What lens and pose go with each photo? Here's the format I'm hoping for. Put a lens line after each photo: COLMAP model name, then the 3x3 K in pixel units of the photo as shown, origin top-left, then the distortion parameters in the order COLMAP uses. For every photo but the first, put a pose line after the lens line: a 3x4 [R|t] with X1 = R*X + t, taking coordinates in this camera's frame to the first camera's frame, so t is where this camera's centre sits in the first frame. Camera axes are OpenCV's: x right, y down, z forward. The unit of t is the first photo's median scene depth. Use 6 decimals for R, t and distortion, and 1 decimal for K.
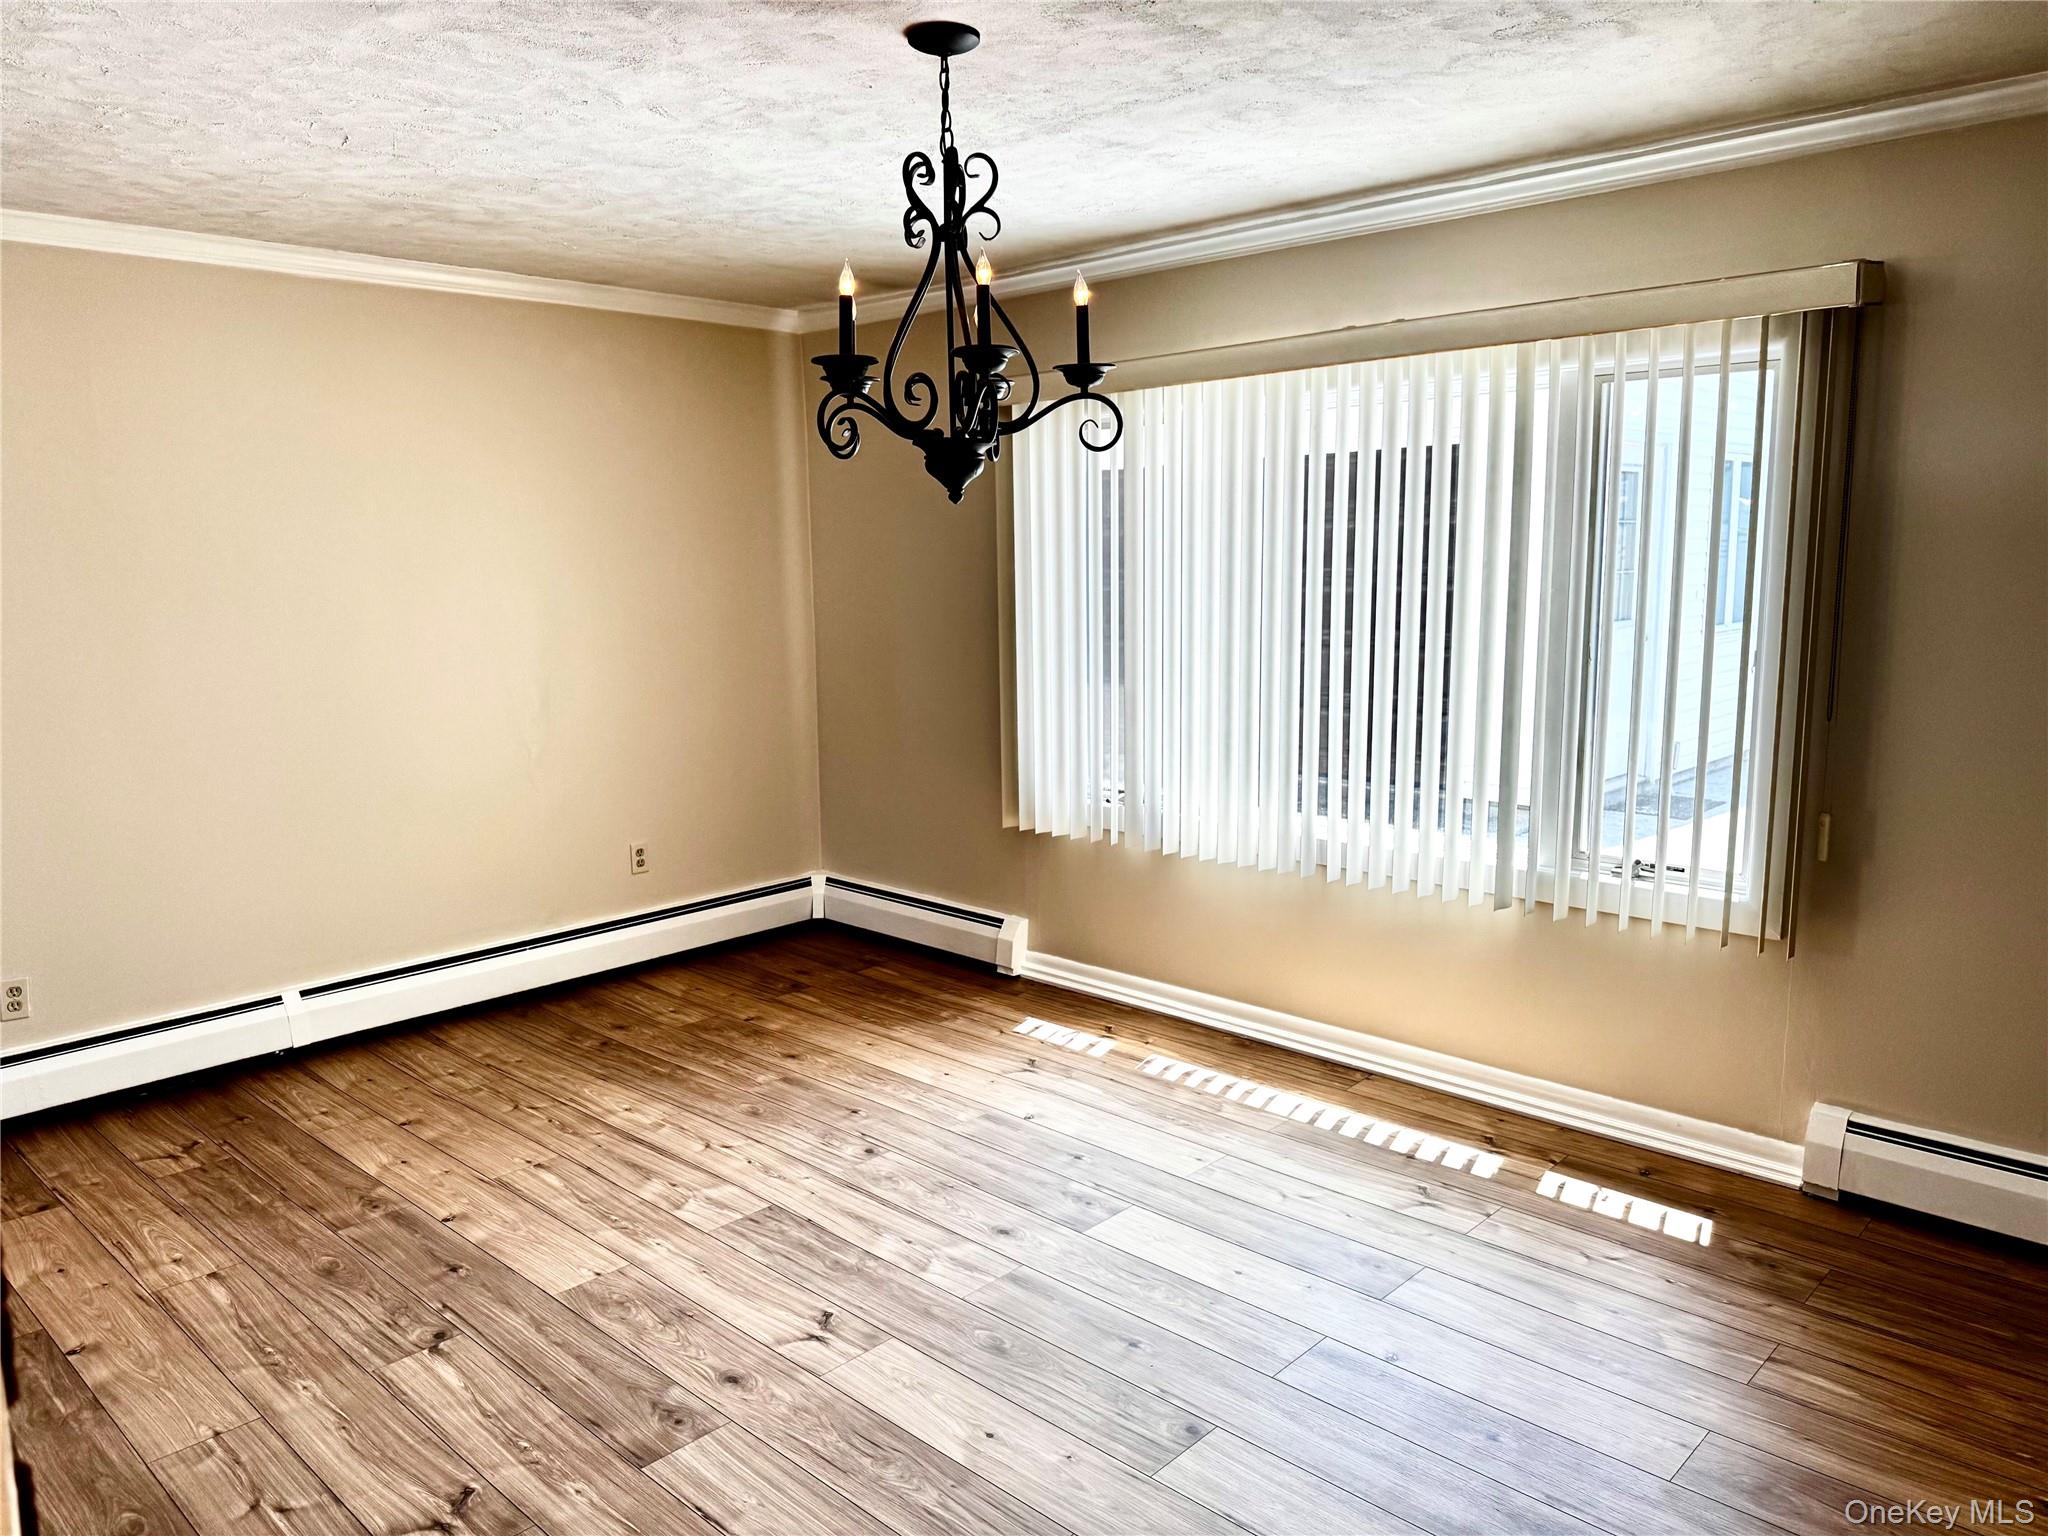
lens RADIAL K [[1452.1, 0, 1016.2], [0, 1452.1, 764.7], [0, 0, 1]] dist [0.064984, -0.073042]
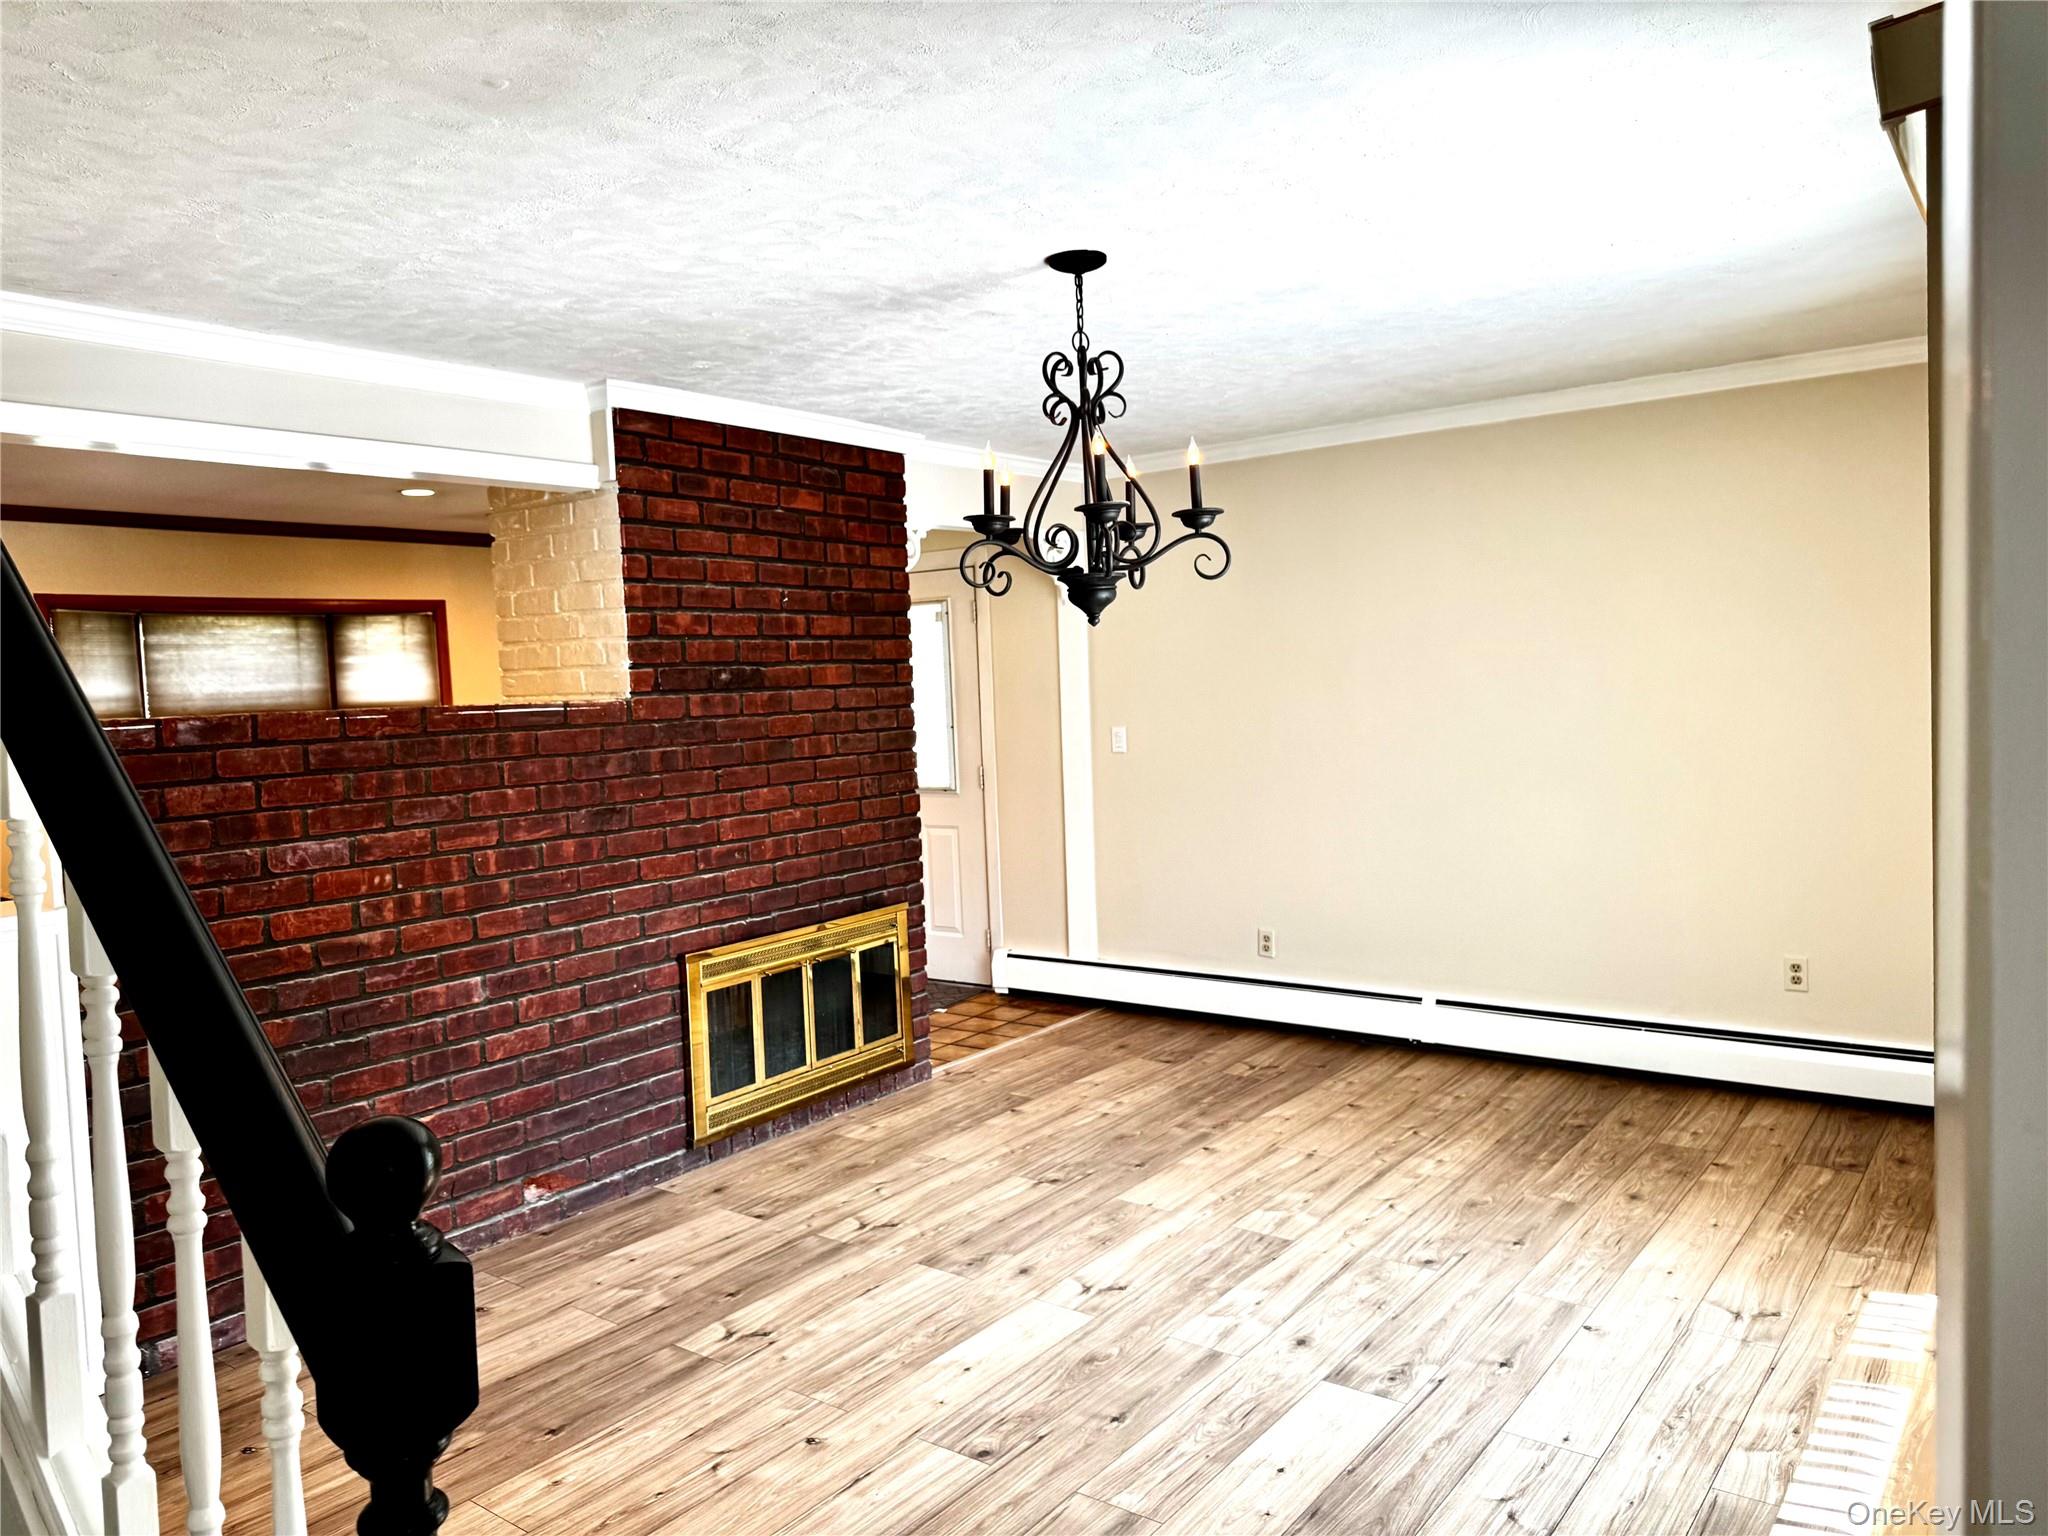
lens RADIAL K [[1452.1, 0, 1009.4], [0, 1452.1, 773.2], [0, 0, 1]] dist [0.064984, -0.073042]
pose [[0.110816, 0.081920, -0.990459, 0.811541], [-0.111939, 0.991284, 0.069464, -0.095514], [0.987517, 0.103174, 0.119020, 0.569699]]
